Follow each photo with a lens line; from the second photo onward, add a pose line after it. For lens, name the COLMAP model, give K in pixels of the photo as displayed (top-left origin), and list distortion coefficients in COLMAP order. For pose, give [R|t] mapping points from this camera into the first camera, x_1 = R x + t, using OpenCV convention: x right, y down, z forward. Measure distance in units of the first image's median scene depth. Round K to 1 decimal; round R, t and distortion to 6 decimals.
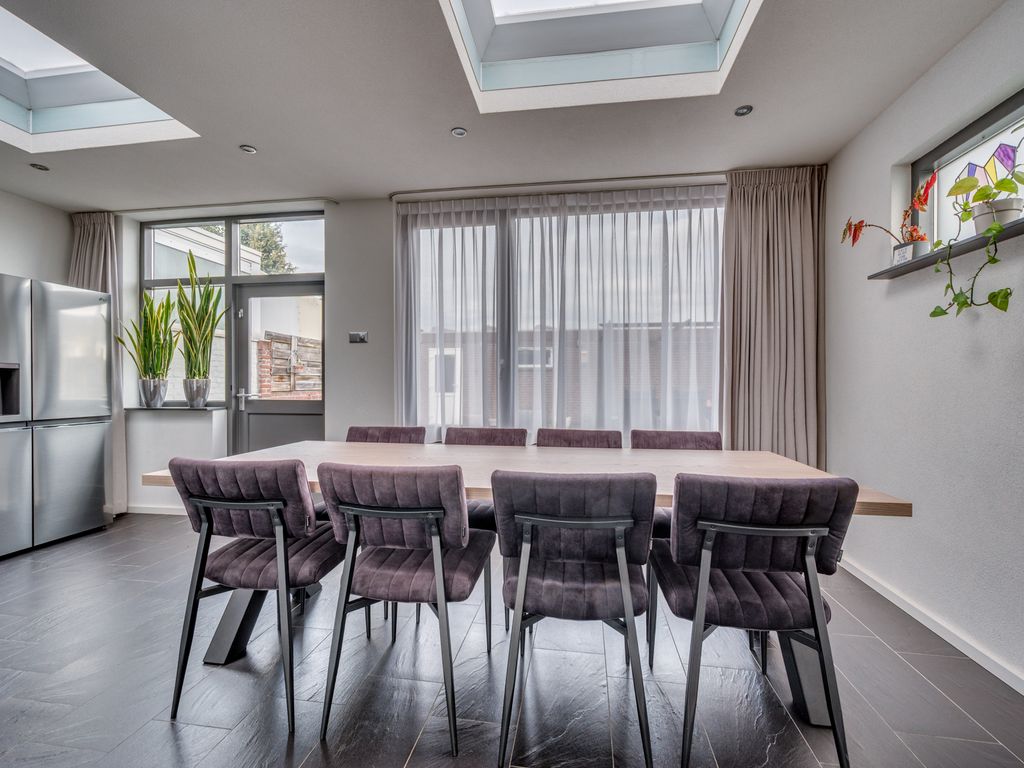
lens RADIAL K [[465.6, 0, 512.0], [0, 465.6, 384.0], [0, 0, 1]] dist [-0.000925, -0.000245]
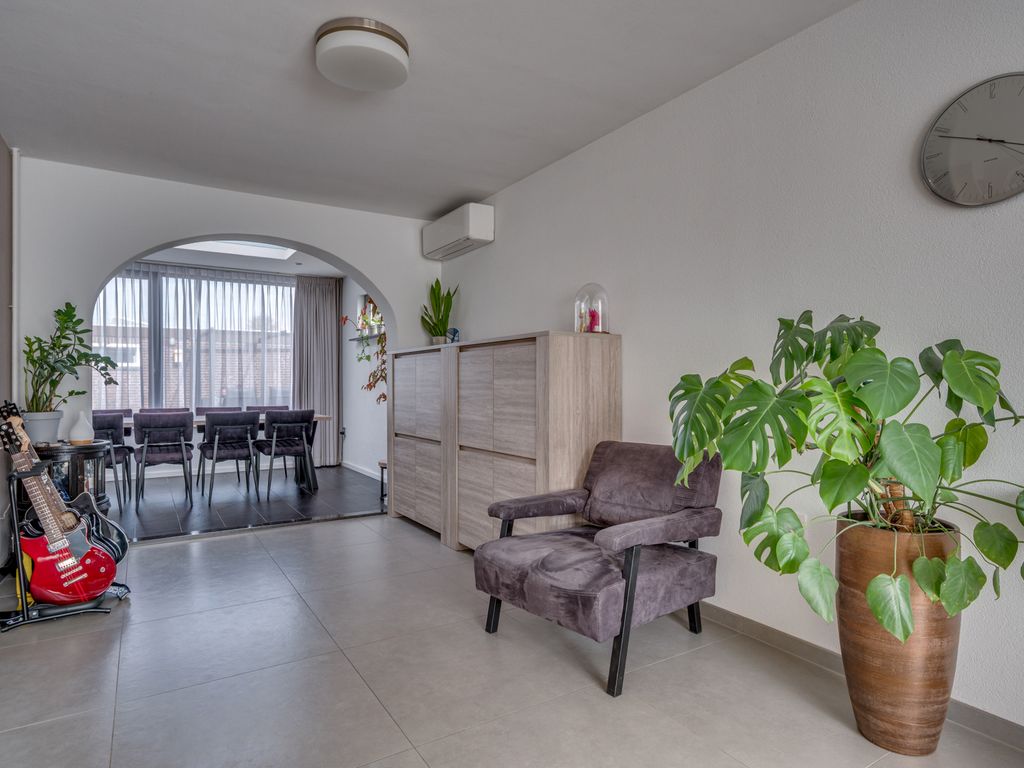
lens RADIAL K [[594.6, 0, 512.0], [0, 594.6, 384.0], [0, 0, 1]] dist [-0.000080, -0.000940]
pose [[0.757604, -0.004473, 0.652699, -0.424809], [0.000867, 0.999983, 0.005847, -0.010437], [-0.652714, -0.003864, 0.757595, -1.314939]]
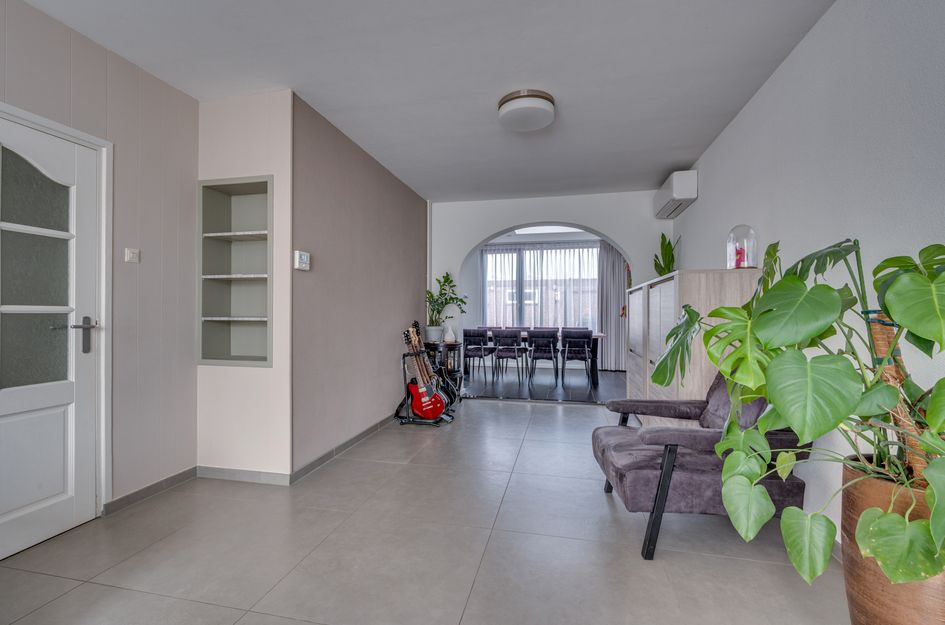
lens RADIAL K [[418.0, 0, 472.5], [0, 418.0, 312.5], [0, 0, 1]] dist [0.001610, 0.000153]
pose [[0.997620, -0.005352, -0.068750, -0.130053], [0.005676, 0.999974, 0.004514, -0.012563], [0.068724, -0.004893, 0.997624, -1.487561]]
